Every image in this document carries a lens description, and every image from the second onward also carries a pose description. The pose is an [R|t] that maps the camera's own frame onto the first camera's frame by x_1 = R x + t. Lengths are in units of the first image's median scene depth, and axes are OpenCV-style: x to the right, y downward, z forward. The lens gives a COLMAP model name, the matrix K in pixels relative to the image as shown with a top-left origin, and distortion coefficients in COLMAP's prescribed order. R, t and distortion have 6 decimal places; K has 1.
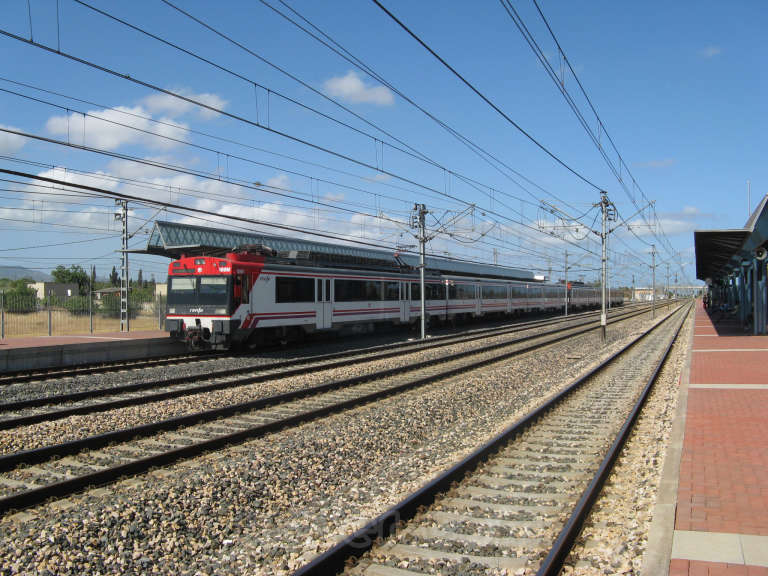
lens RADIAL K [[810.2, 0, 384.0], [0, 810.2, 288.0], [0, 0, 1]] dist [-0.185667, 0.265976]
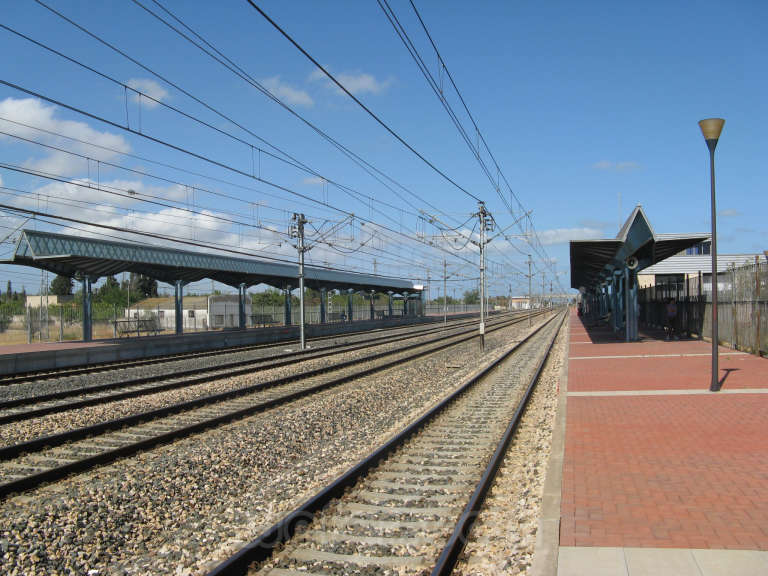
lens RADIAL K [[760.2, 0, 384.0], [0, 760.2, 288.0], [0, 0, 1]] dist [-0.062627, 0.019436]
pose [[0.989754, -0.004941, 0.142697, 0.016715], [0.006684, 0.999909, -0.011735, -0.001373], [-0.142626, 0.012568, 0.989697, 0.074058]]
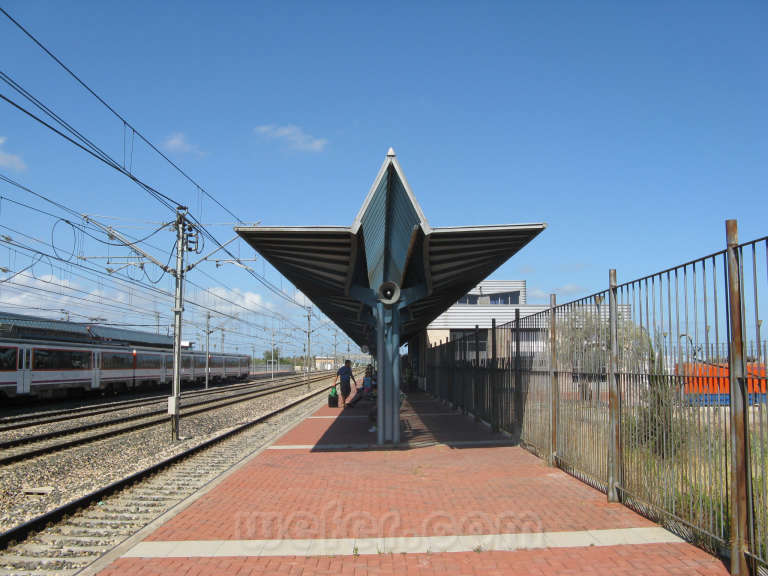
lens RADIAL K [[760.2, 0, 384.0], [0, 760.2, 288.0], [0, 0, 1]] dist [-0.062627, 0.019436]
pose [[0.924280, 0.033388, 0.380251, 0.219281], [0.000660, 0.996026, -0.089060, -0.001315], [-0.381714, 0.082567, 0.920585, 0.428322]]
